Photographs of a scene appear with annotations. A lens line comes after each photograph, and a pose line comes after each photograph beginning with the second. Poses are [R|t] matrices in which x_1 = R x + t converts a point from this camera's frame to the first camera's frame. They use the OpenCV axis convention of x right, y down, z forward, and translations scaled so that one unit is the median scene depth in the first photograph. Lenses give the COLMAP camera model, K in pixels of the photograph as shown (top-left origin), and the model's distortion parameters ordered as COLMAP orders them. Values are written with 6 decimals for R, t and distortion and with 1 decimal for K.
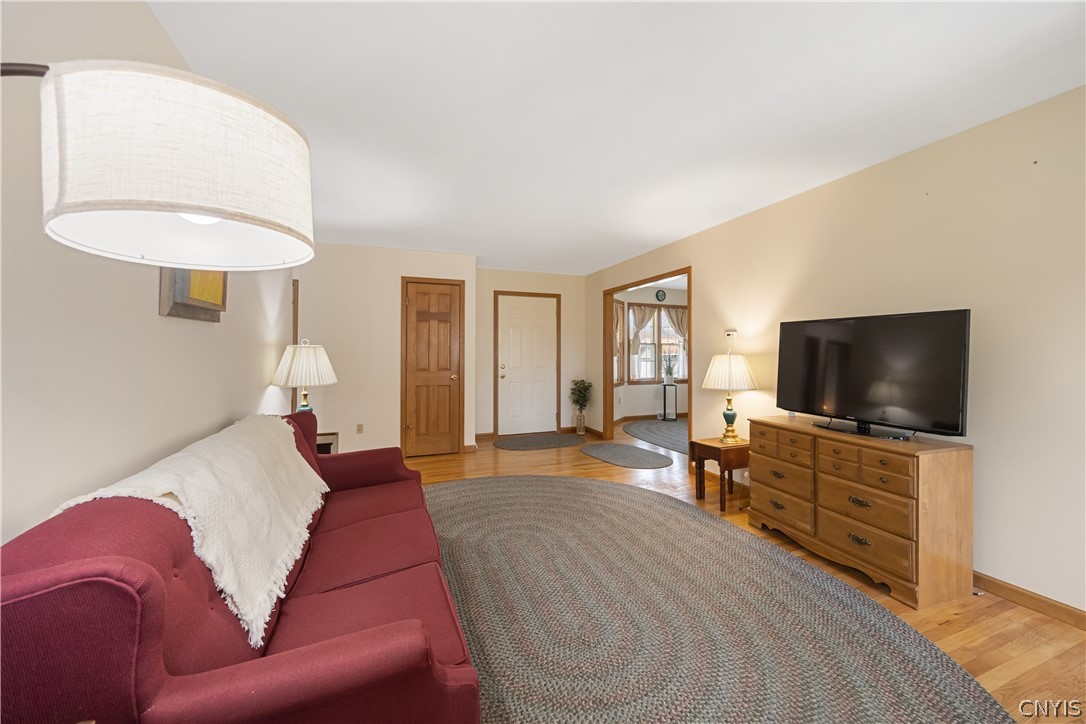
lens RADIAL K [[414.3, 0, 552.0], [0, 414.3, 351.2], [0, 0, 1]] dist [-0.003282, 0.000422]
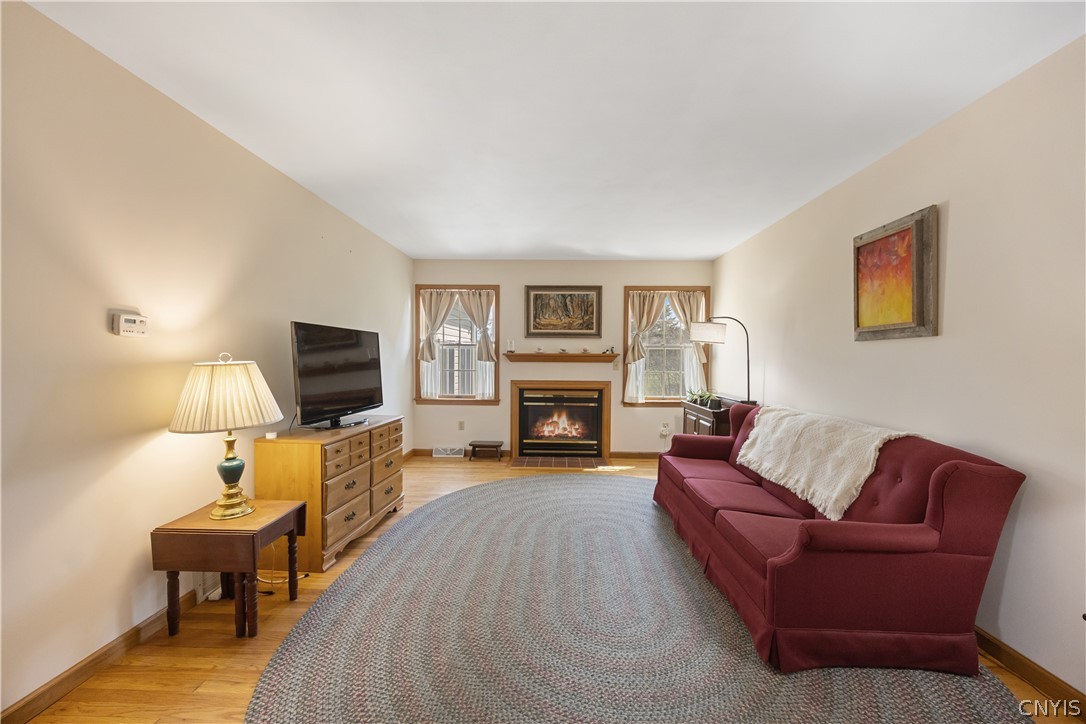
lens RADIAL K [[414.3, 0, 542.1], [0, 414.3, 359.1], [0, 0, 1]] dist [-0.003282, 0.000422]
pose [[-0.913943, -0.007447, 0.405774, -0.202073], [-0.007309, 0.999972, 0.001891, -0.004035], [-0.405776, -0.001238, -0.913972, 1.329038]]
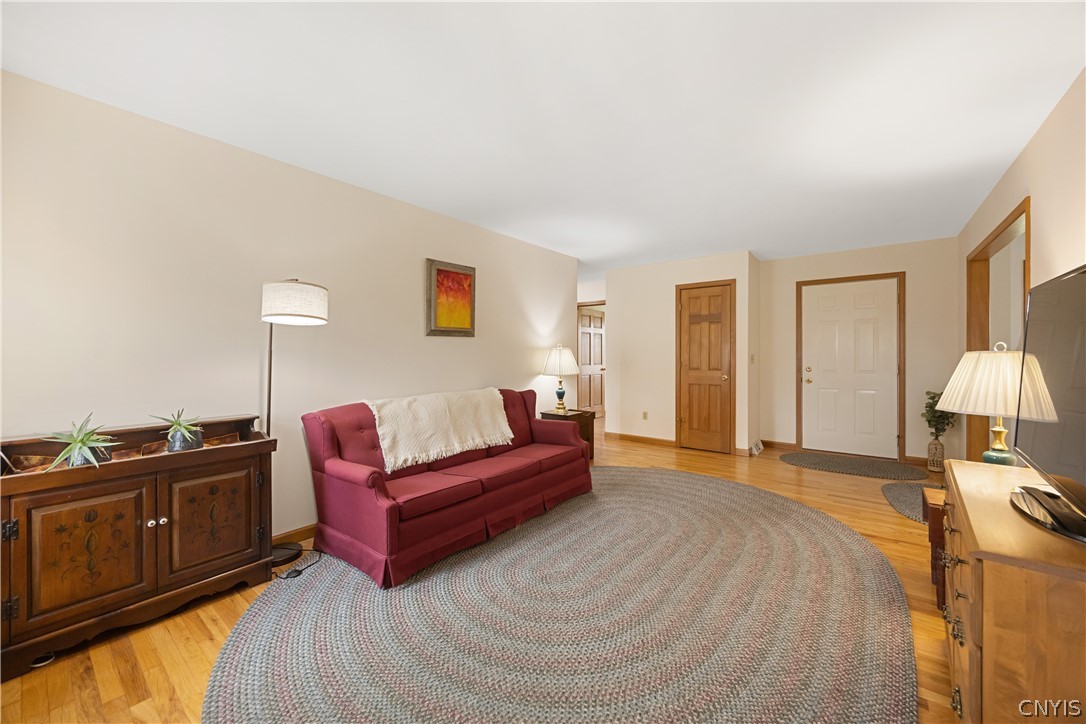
lens RADIAL K [[414.3, 0, 554.2], [0, 414.3, 359.5], [0, 0, 1]] dist [-0.003282, 0.000422]
pose [[0.516373, 0.007739, -0.856329, 0.583836], [0.005552, 0.999908, 0.012384, 0.006832], [0.856346, -0.011149, 0.516282, 0.185316]]
